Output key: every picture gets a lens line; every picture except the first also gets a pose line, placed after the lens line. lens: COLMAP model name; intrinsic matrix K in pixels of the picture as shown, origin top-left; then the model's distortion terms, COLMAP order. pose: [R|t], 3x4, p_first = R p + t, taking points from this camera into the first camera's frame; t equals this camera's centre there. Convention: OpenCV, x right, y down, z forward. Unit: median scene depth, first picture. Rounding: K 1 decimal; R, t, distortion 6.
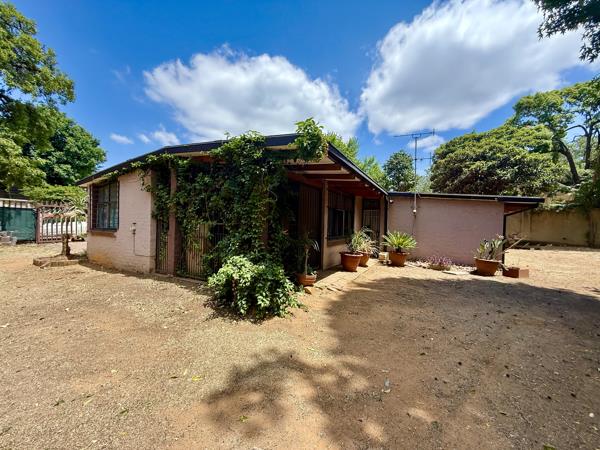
lens RADIAL K [[238.2, 0, 298.8], [0, 238.2, 225.1], [0, 0, 1]] dist [-0.001971, 0.000044]
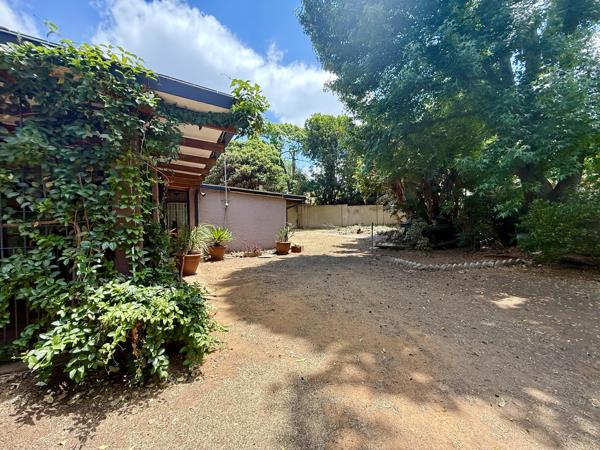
lens RADIAL K [[238.2, 0, 298.8], [0, 238.2, 225.1], [0, 0, 1]] dist [-0.001971, 0.000044]
pose [[0.557503, -0.058542, 0.828108, -0.114136], [0.041243, 0.998232, 0.042802, -0.000594], [-0.829150, 0.010291, 0.558932, 0.093344]]
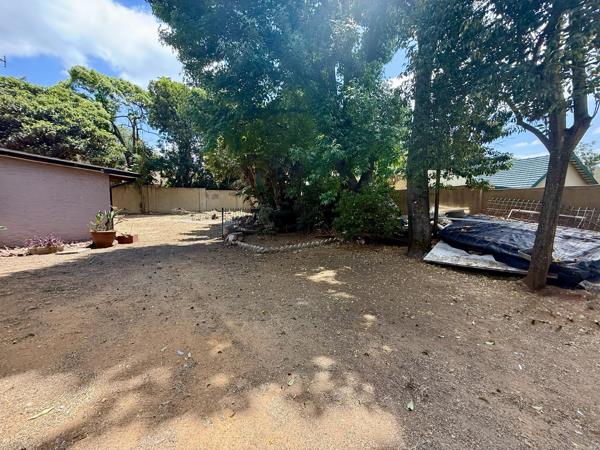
lens RADIAL K [[238.2, 0, 298.8], [0, 238.2, 225.1], [0, 0, 1]] dist [-0.001971, 0.000044]
pose [[0.041041, -0.114269, 0.992602, -0.075521], [0.004469, 0.993450, 0.114181, 0.004626], [-0.999147, -0.000251, 0.041283, 0.067807]]
